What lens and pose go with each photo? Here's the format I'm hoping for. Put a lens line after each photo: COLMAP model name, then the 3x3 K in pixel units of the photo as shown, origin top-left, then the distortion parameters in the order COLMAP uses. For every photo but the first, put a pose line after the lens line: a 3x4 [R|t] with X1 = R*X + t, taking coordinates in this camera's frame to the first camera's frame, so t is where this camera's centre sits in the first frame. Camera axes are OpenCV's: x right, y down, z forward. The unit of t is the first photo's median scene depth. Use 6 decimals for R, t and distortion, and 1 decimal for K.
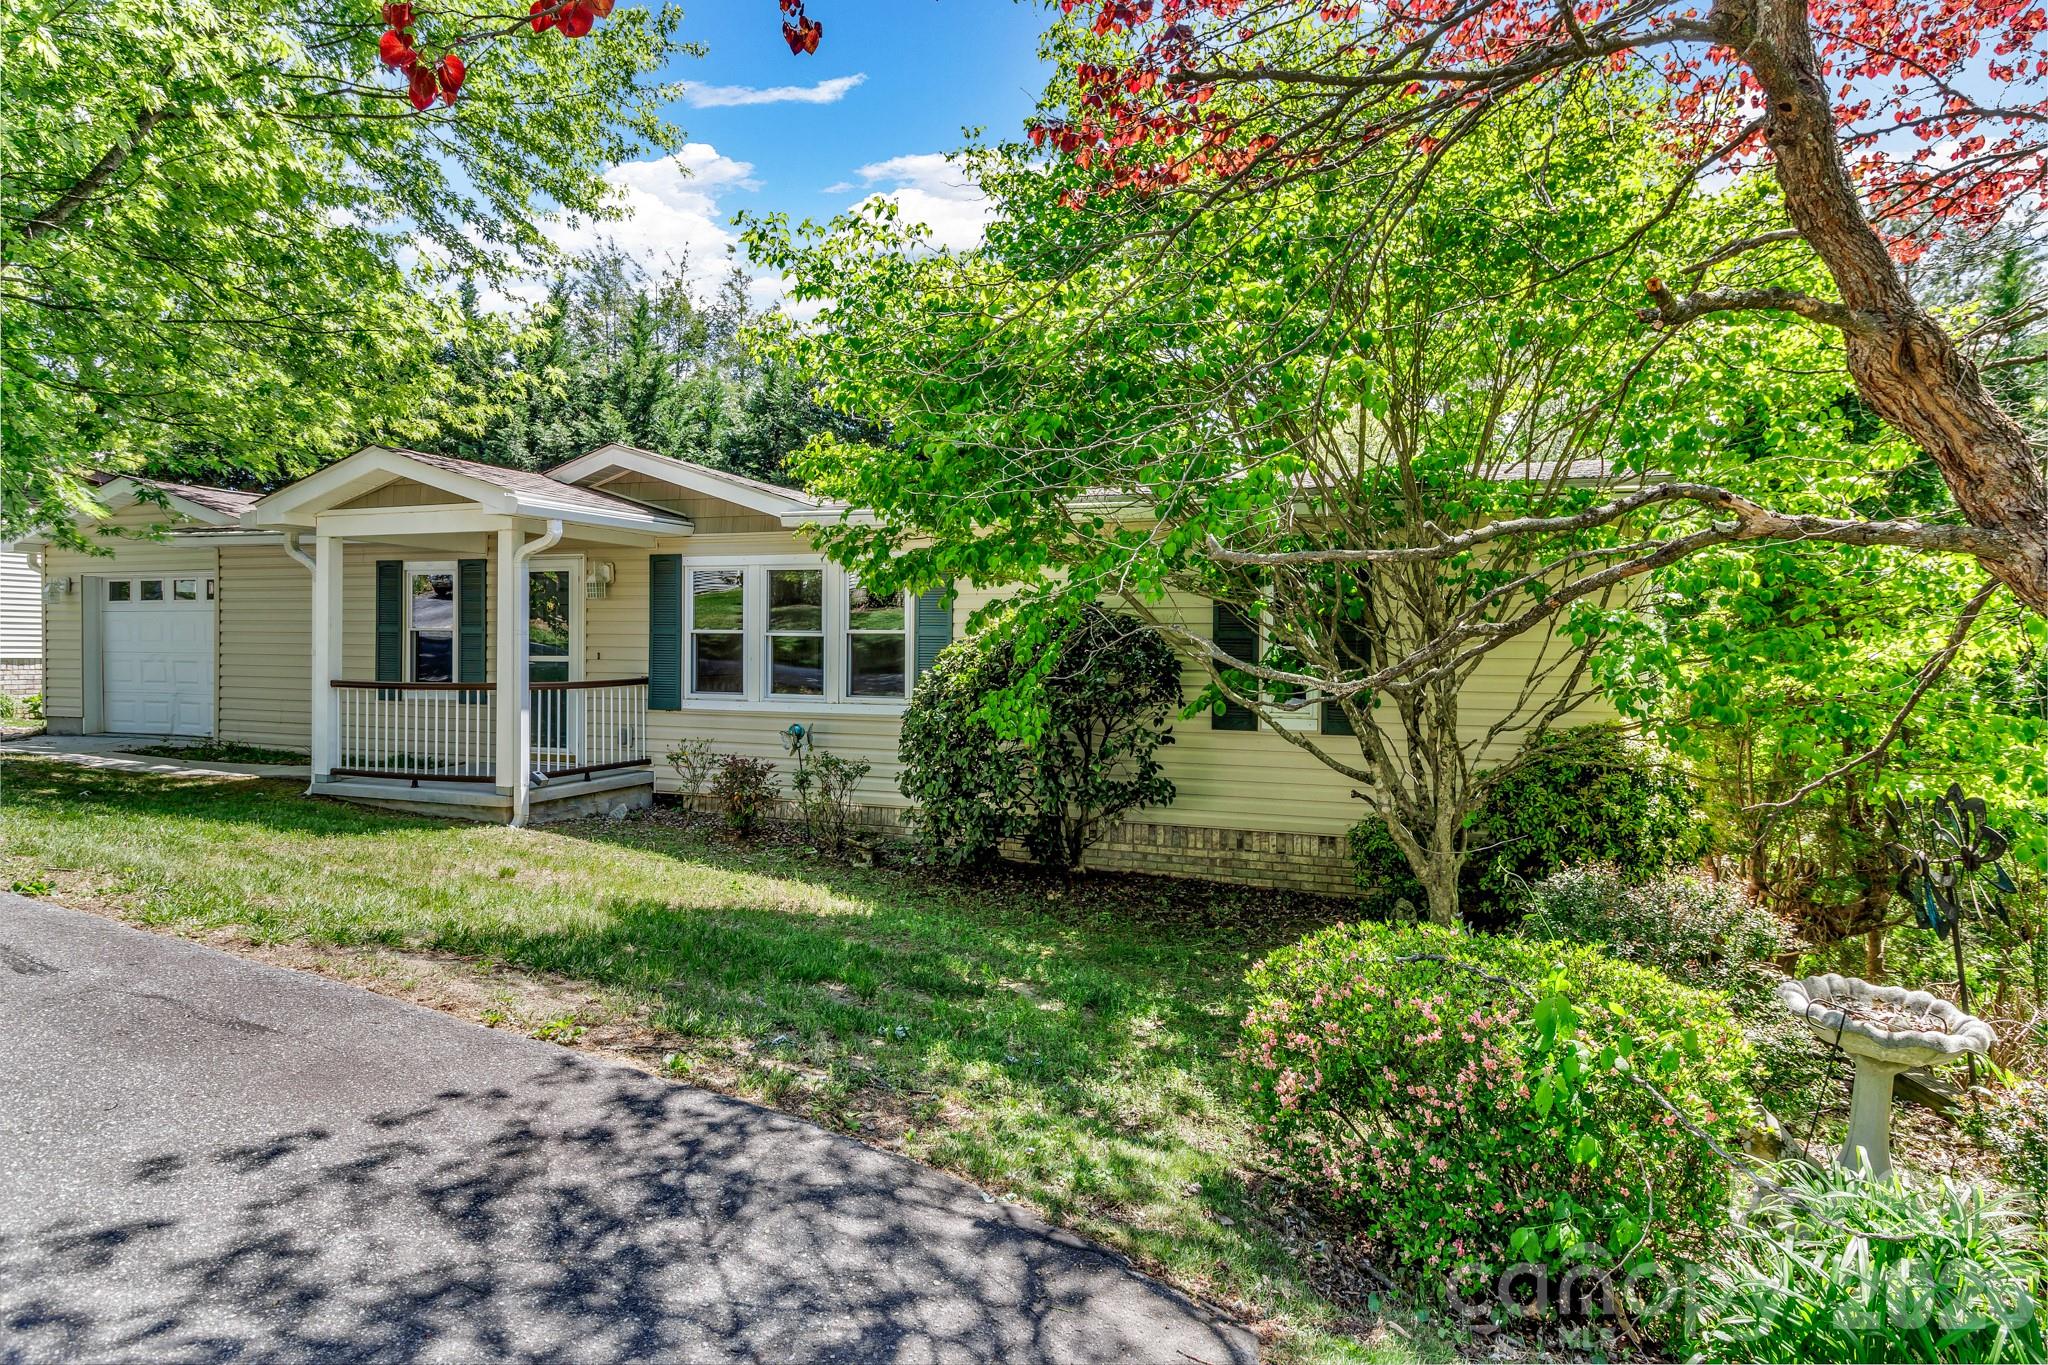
lens RADIAL K [[1140.5, 0, 1032.8], [0, 1140.5, 677.9], [0, 0, 1]] dist [-0.000886, -0.000304]
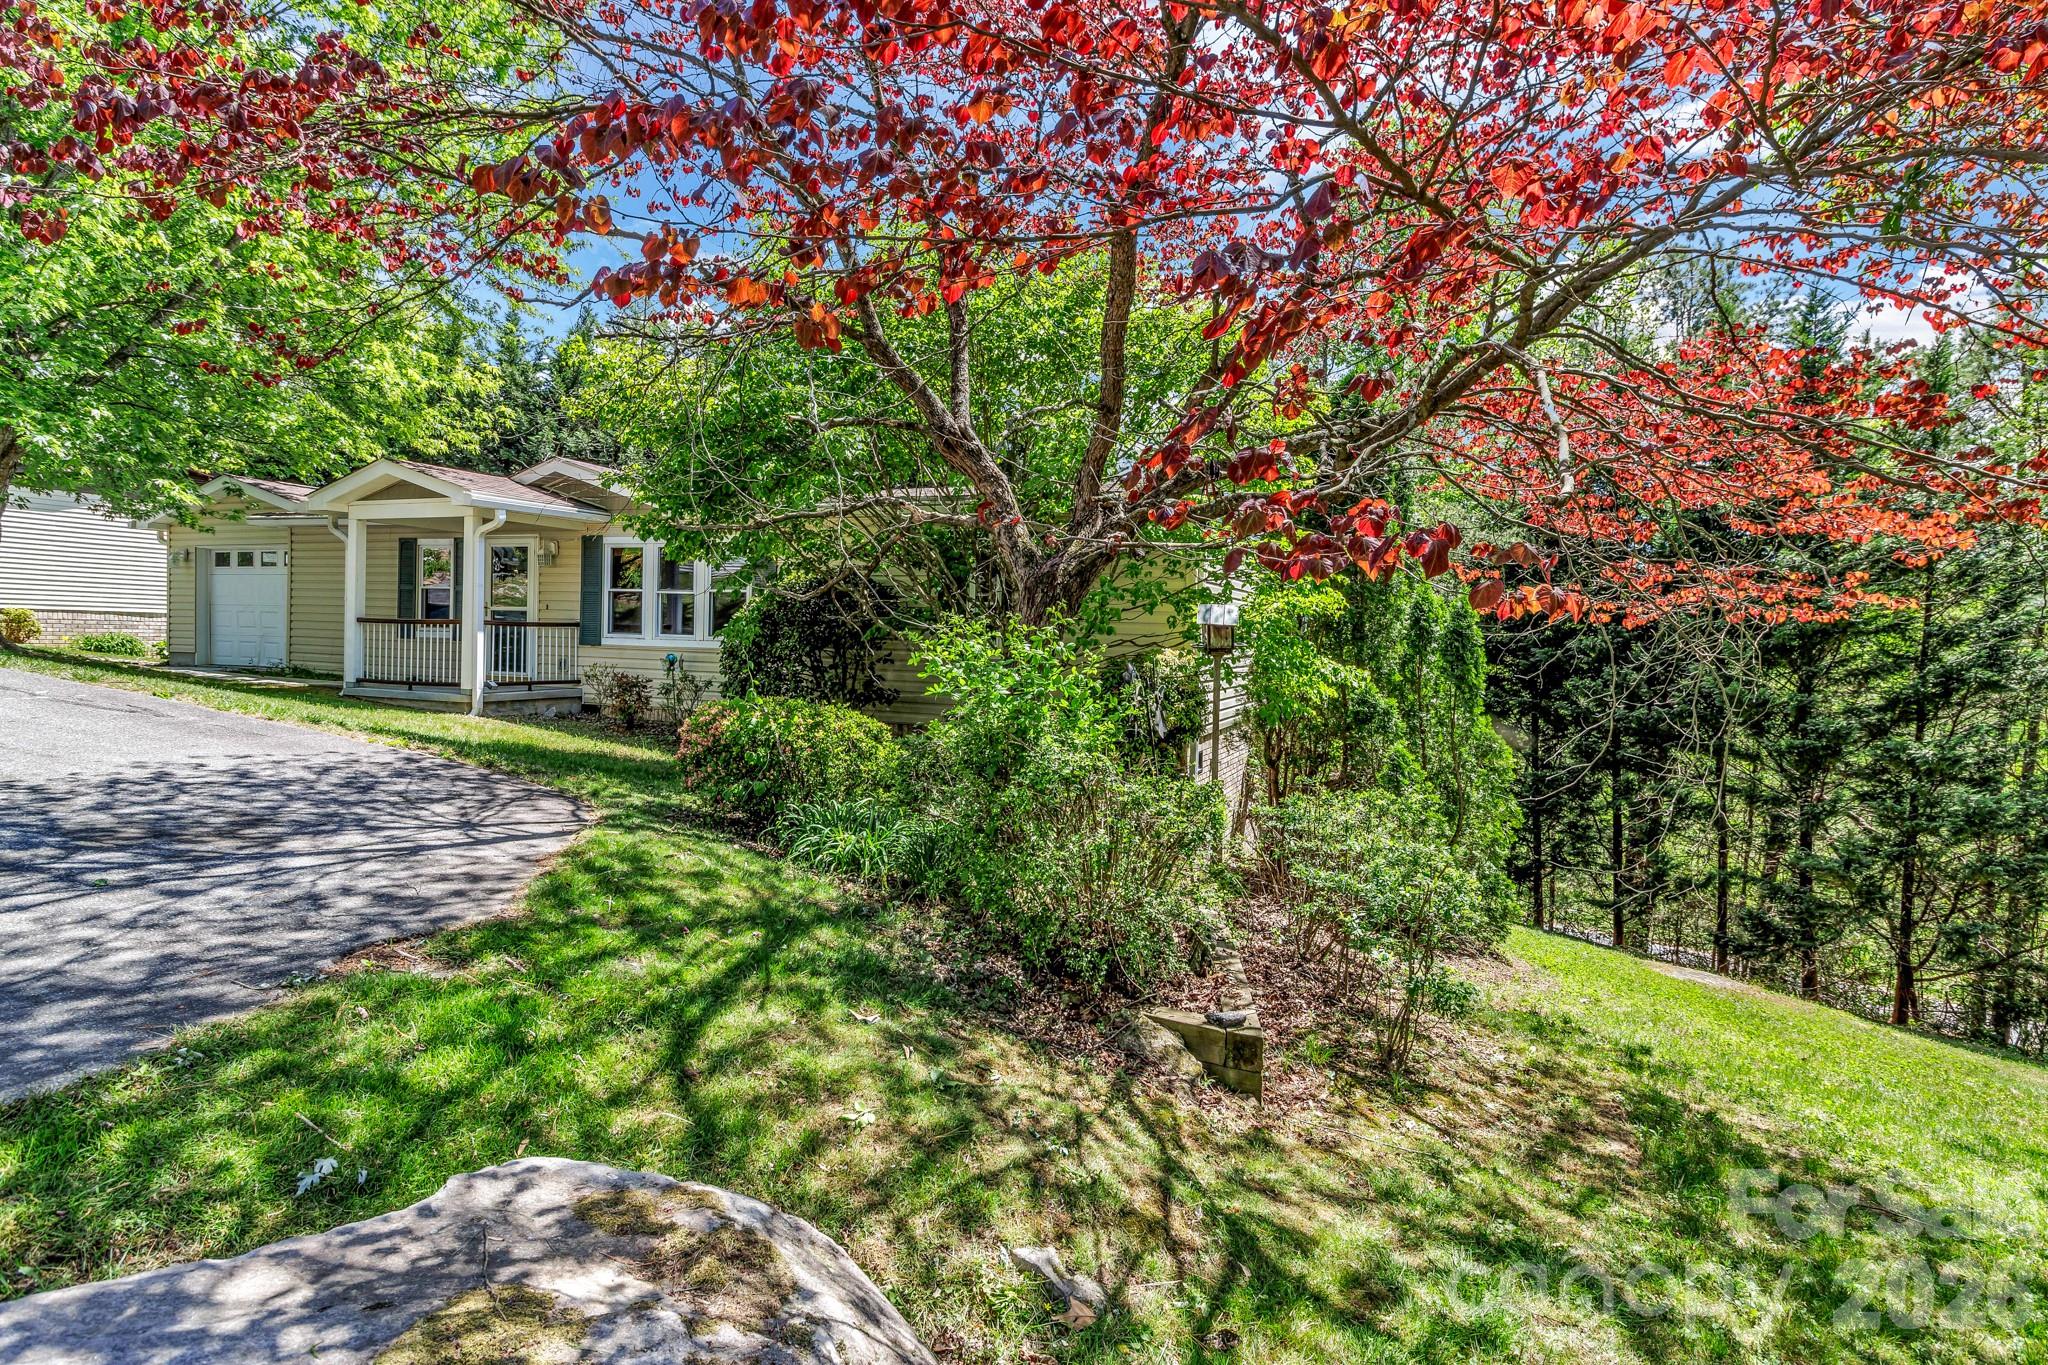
lens RADIAL K [[1071.5, 0, 1024.0], [0, 1071.5, 682.5], [0, 0, 1]] dist [-0.001462, -0.000960]
pose [[0.999000, 0.018975, -0.040473, 0.281923], [-0.018371, 0.999715, 0.015241, 0.046070], [0.040750, -0.014482, 0.999064, -0.321911]]
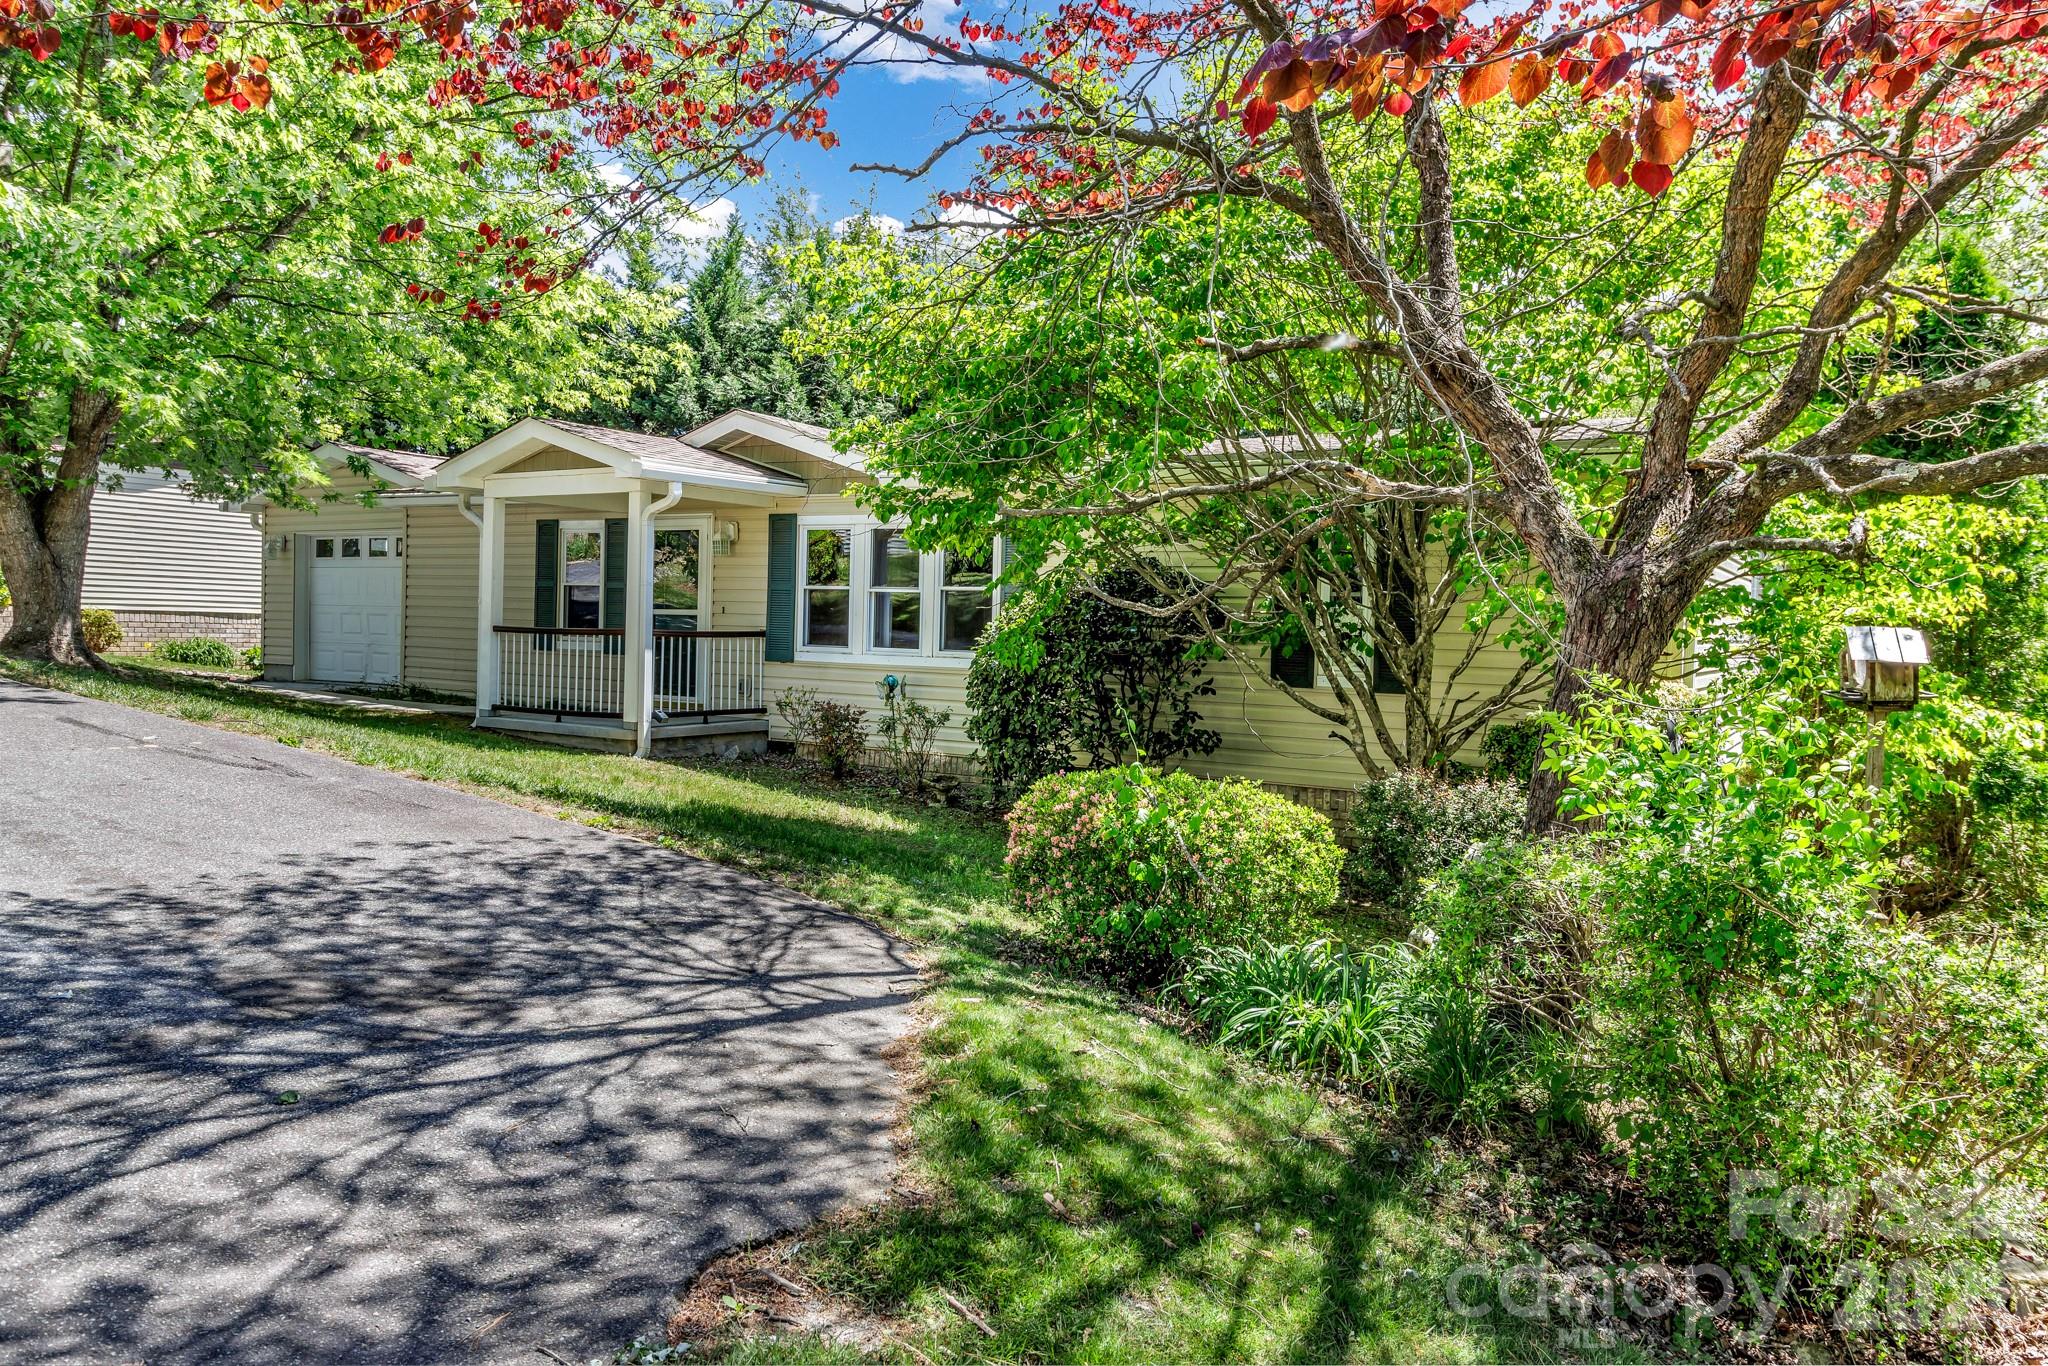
lens RADIAL K [[1416.6, 0, 1016.6], [0, 1416.6, 698.0], [0, 0, 1]] dist [0.000801, 0.000428]
pose [[0.976993, 0.027183, -0.211534, 0.175591], [-0.023023, 0.999490, 0.022107, 0.028647], [0.212027, -0.016728, 0.977121, -0.242436]]
